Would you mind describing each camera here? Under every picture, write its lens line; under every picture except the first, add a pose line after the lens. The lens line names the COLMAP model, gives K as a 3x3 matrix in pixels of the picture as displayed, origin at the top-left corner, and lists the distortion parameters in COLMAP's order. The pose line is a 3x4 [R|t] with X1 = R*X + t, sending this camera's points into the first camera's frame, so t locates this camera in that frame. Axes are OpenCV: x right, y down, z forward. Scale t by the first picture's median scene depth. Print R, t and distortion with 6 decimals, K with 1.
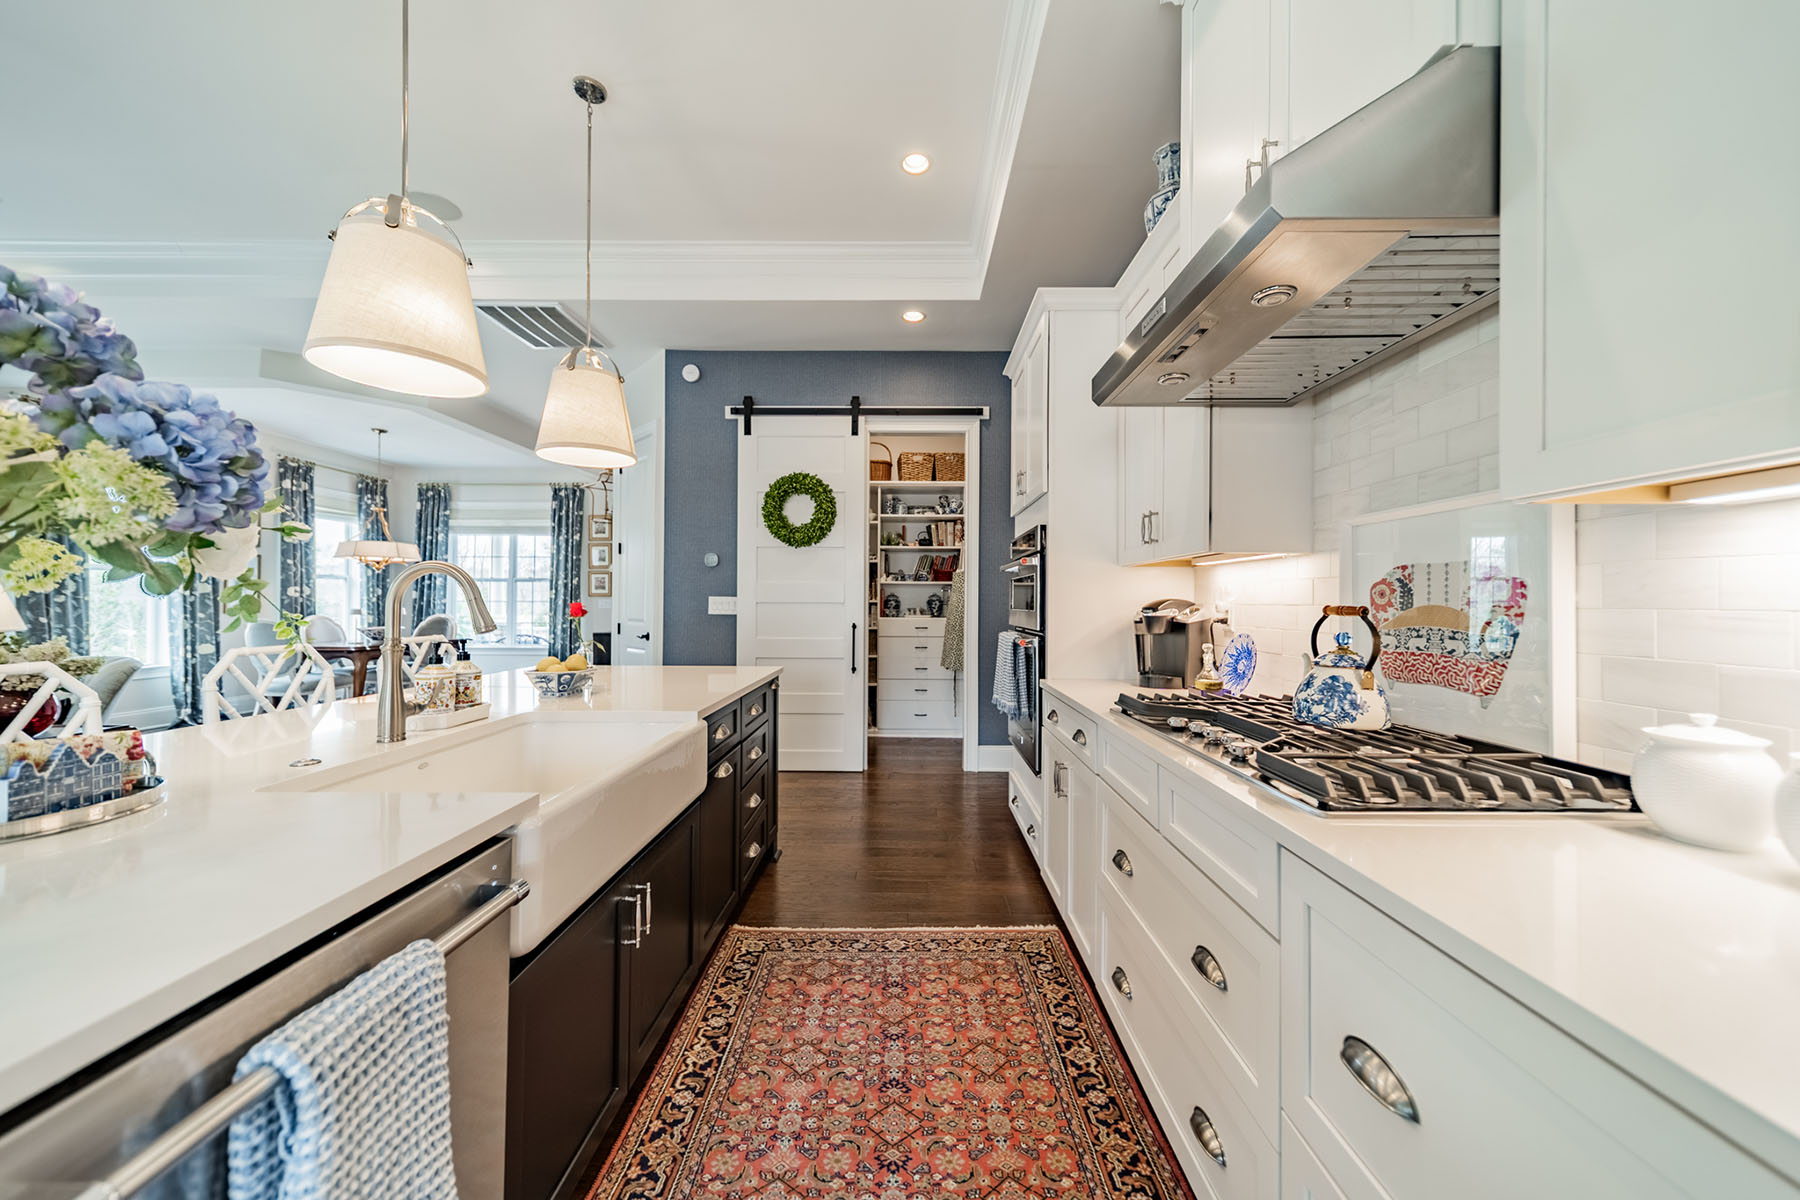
lens RADIAL K [[631.7, 0, 898.3], [0, 631.7, 595.3], [0, 0, 1]] dist [0.007773, 0.000005]
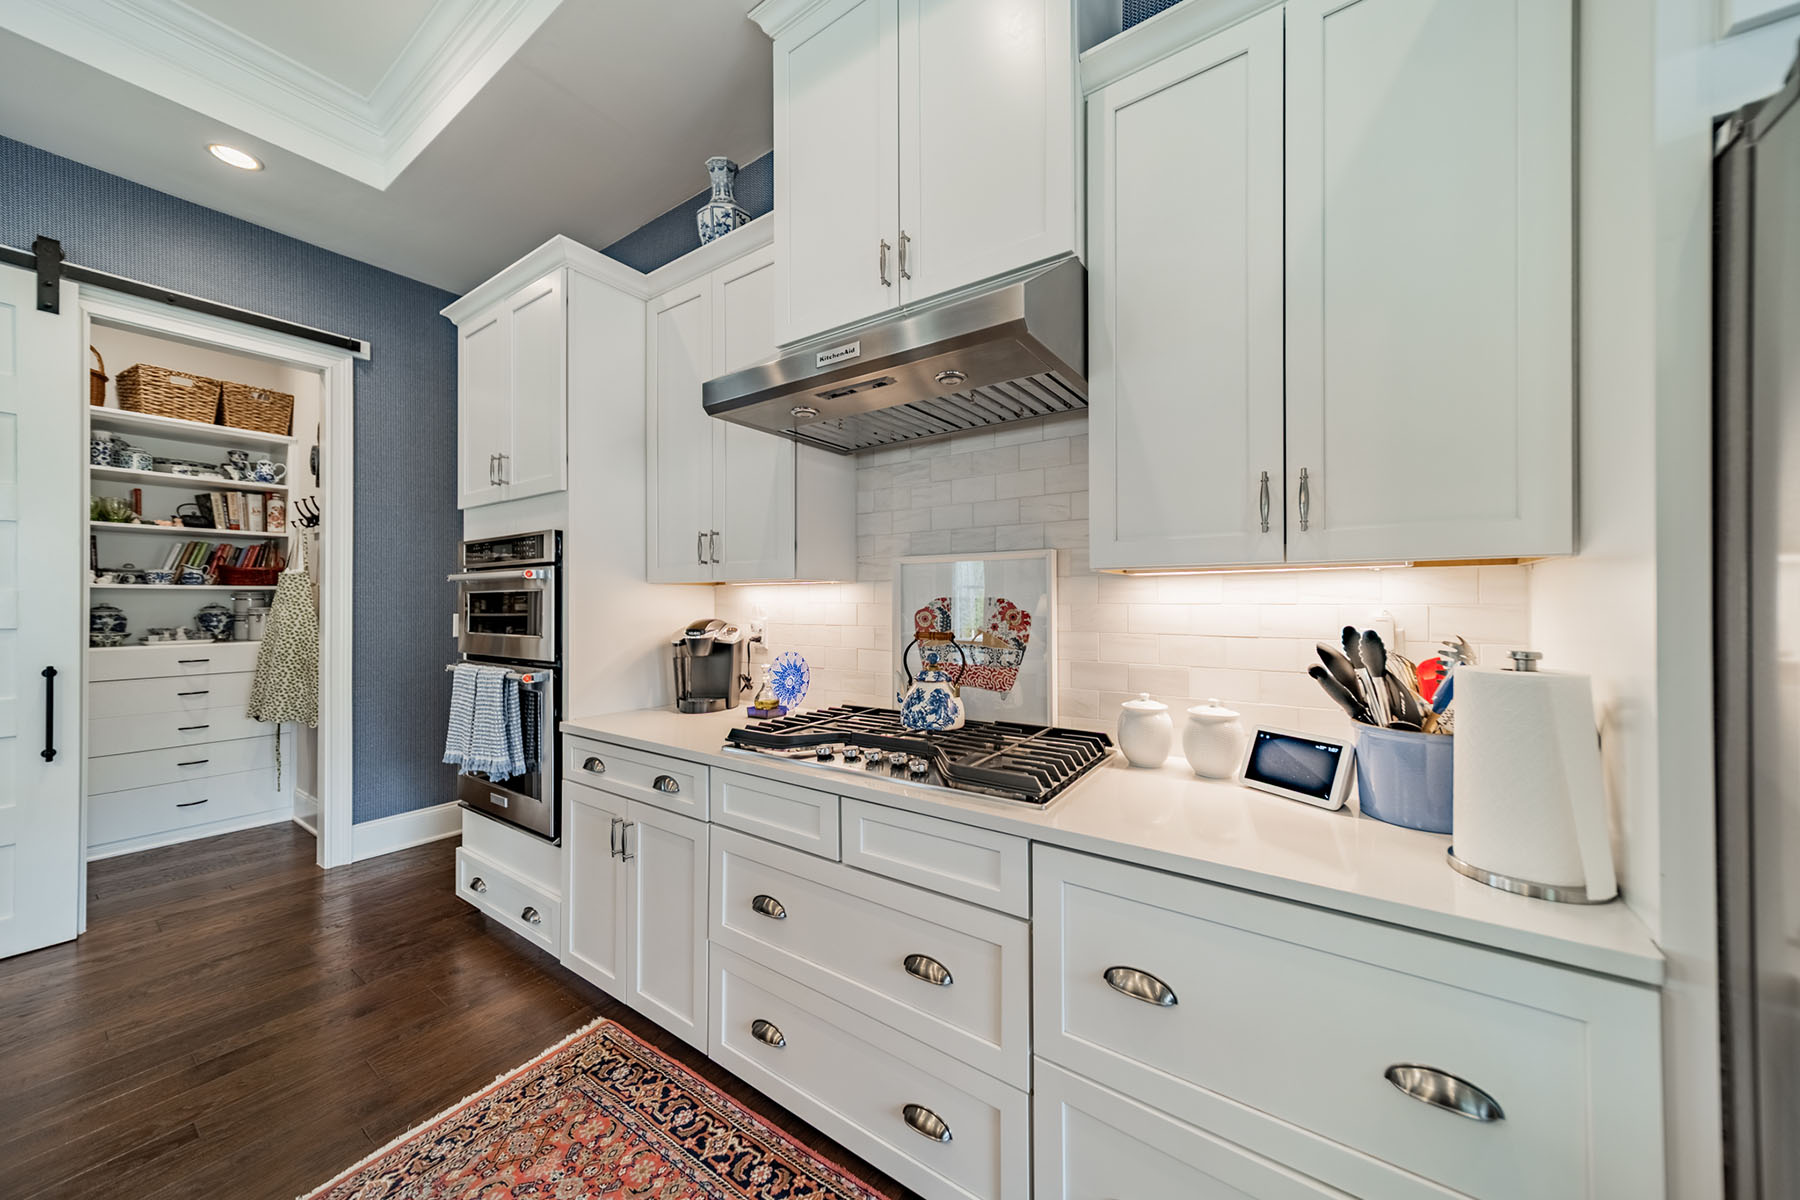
lens RADIAL K [[631.7, 0, 901.5], [0, 631.7, 597.3], [0, 0, 1]] dist [0.007773, 0.000005]
pose [[0.561453, -0.002242, 0.827506, -0.114030], [-0.001523, 0.999992, 0.003743, -0.017332], [-0.827507, -0.003362, 0.561445, 0.107642]]
